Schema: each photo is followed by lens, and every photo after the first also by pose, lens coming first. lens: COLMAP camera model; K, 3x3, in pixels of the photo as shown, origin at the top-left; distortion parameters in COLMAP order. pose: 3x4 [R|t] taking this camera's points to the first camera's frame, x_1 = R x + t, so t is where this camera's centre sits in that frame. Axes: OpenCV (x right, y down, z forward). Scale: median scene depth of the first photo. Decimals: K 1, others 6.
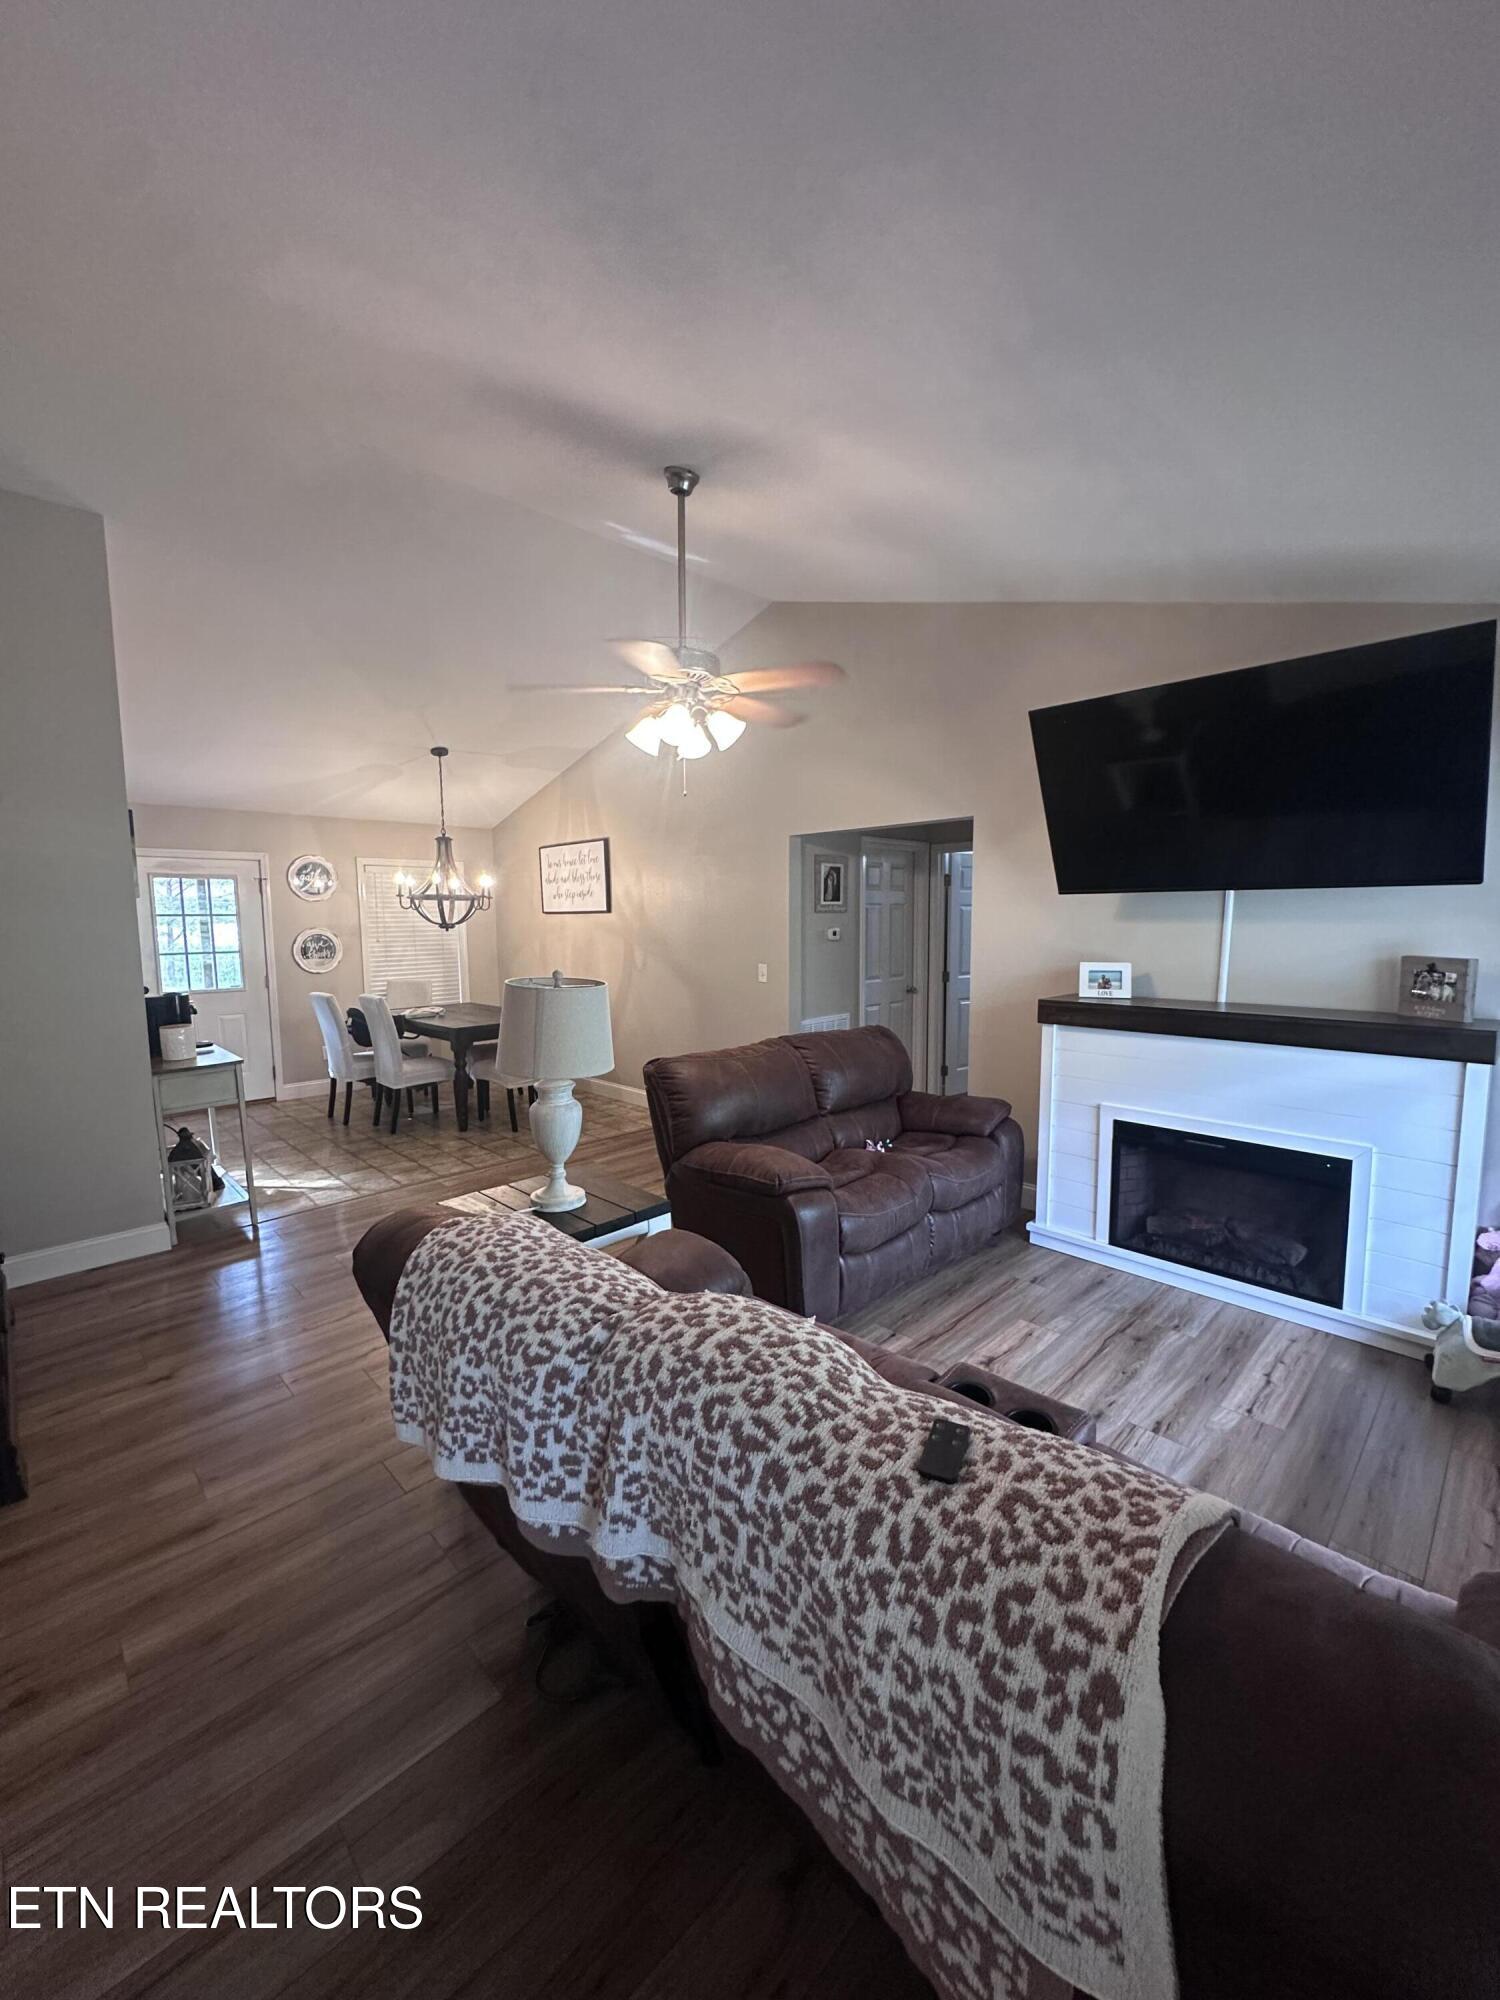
lens RADIAL K [[802.5, 0, 756.5], [0, 802.5, 994.3], [0, 0, 1]] dist [-0.000601, 0.000272]
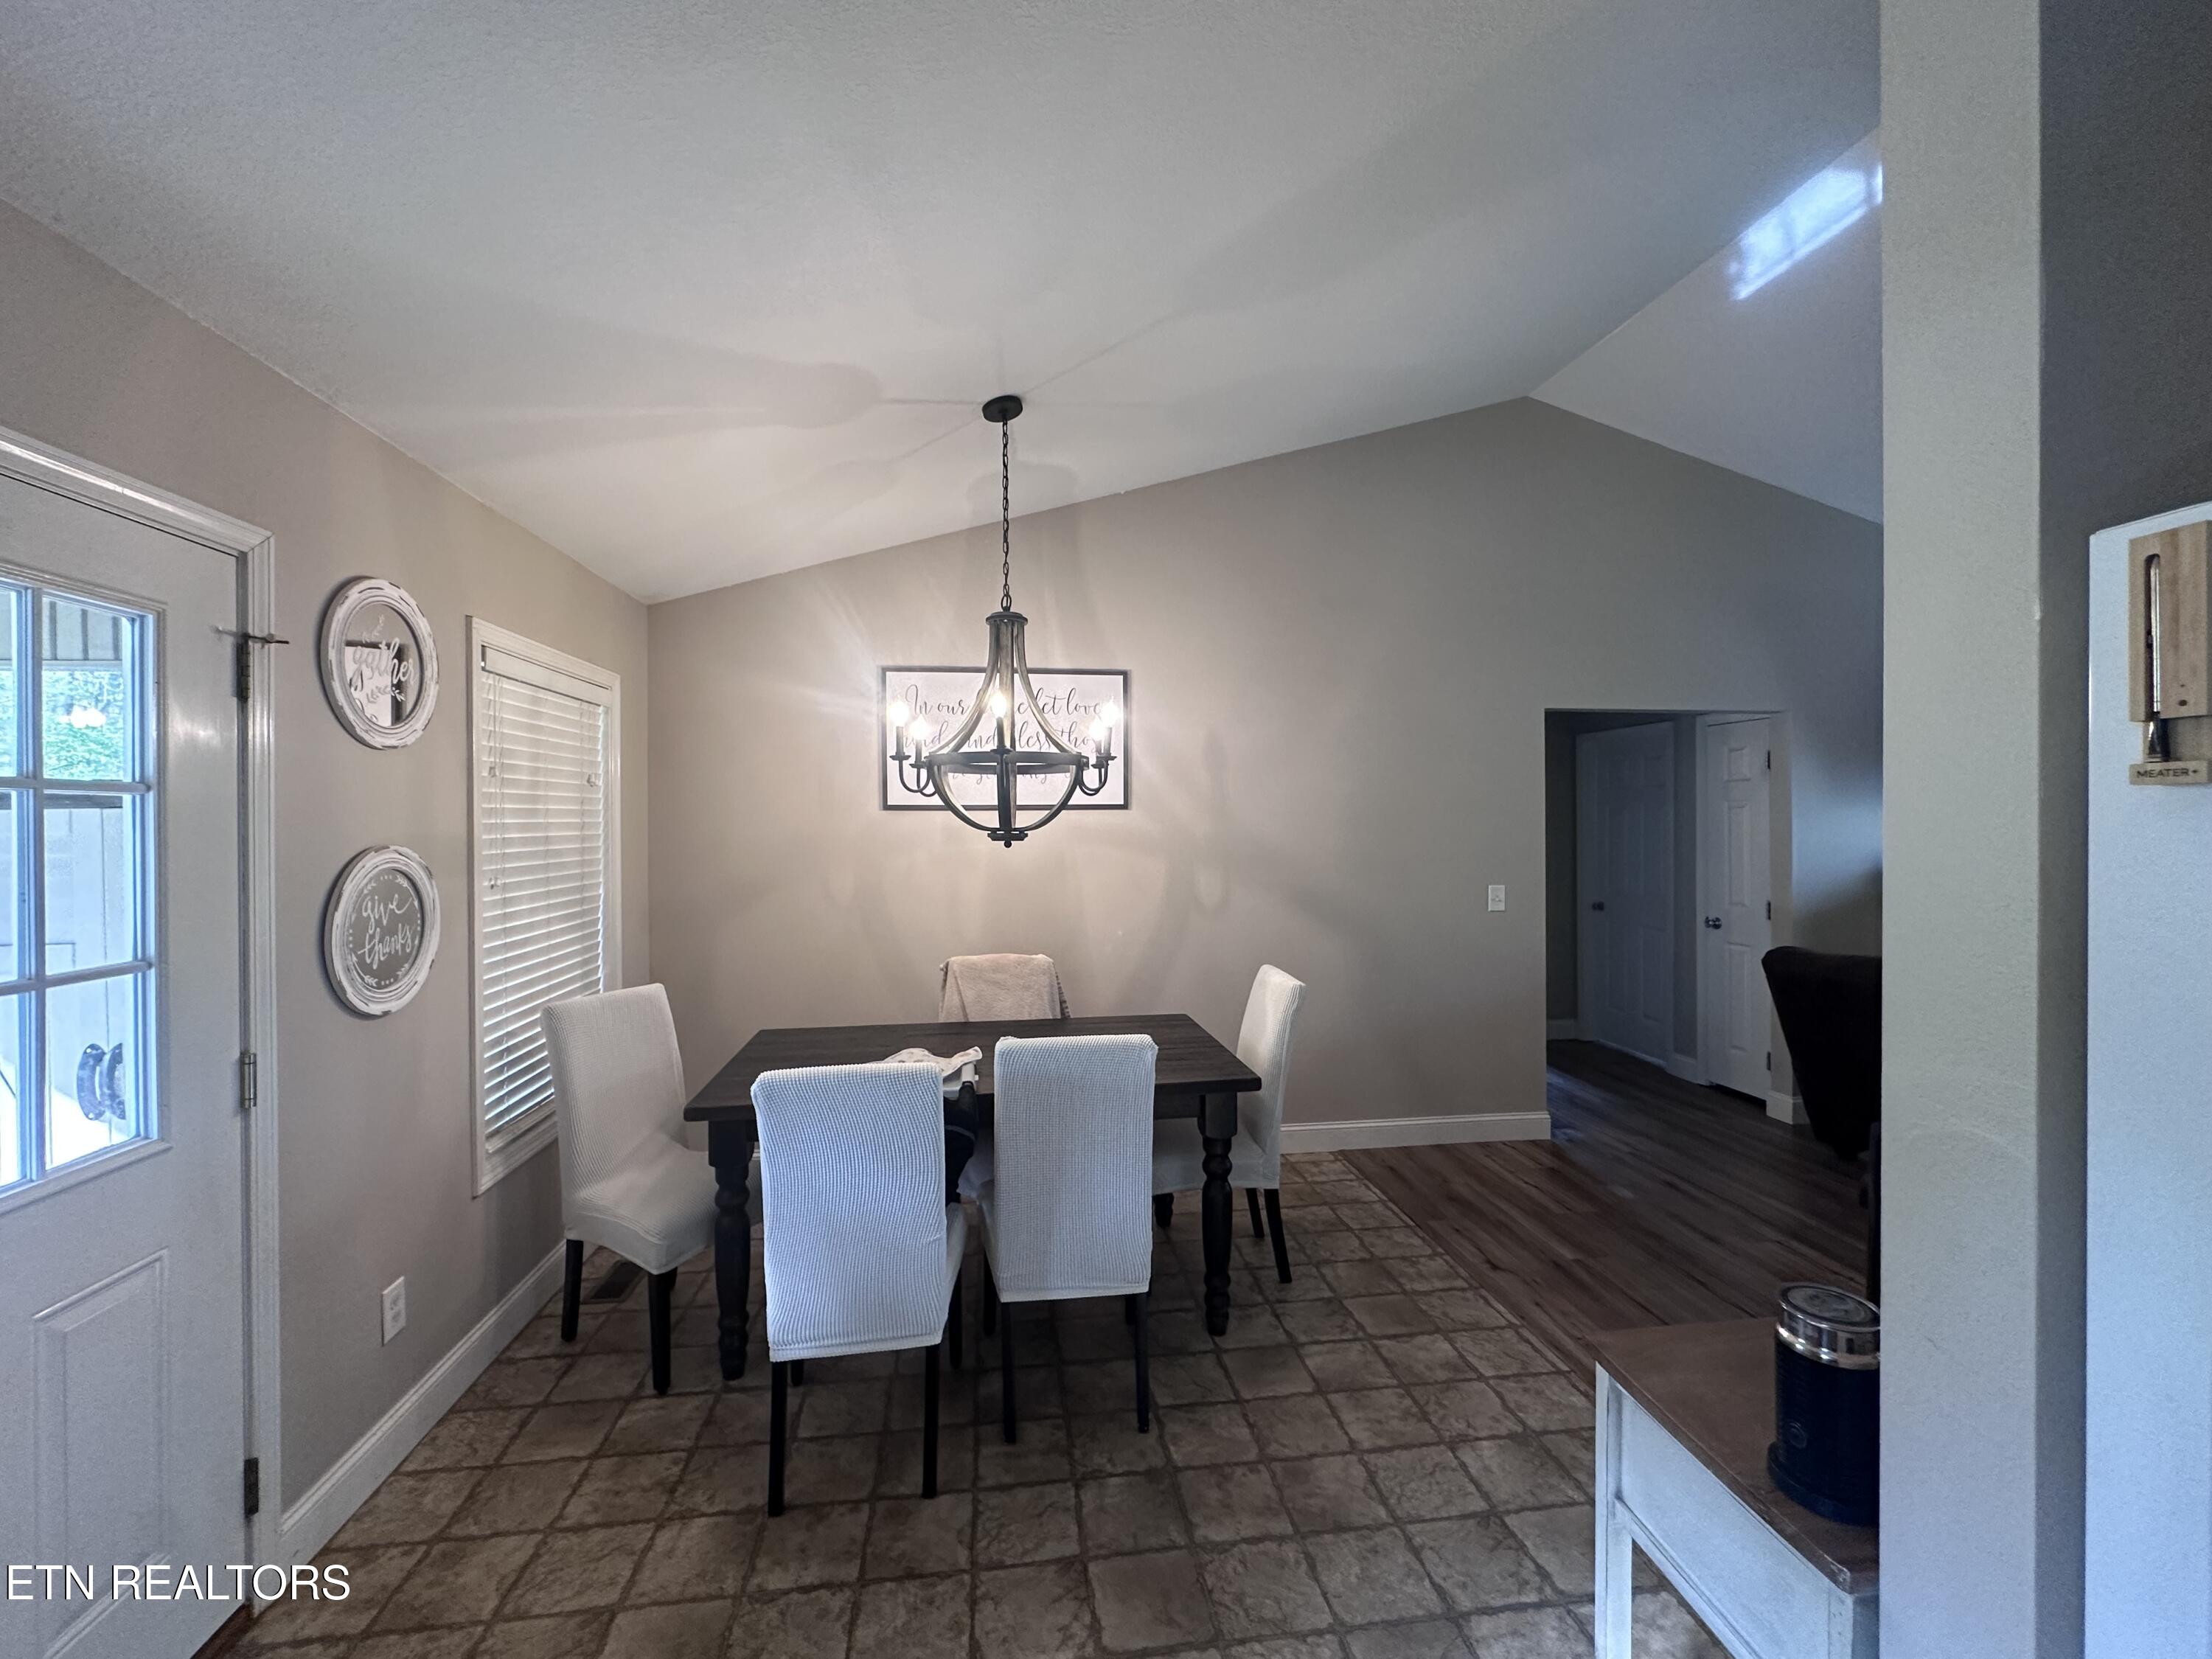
lens RADIAL K [[887.5, 0, 1097.2], [0, 887.5, 833.9], [0, 0, 1]] dist [-0.000601, 0.000272]
pose [[0.606567, -0.002888, 0.795027, -0.696755], [0.075384, 0.995697, -0.053898, -0.057363], [-0.791450, 0.092625, 0.604175, 0.684998]]
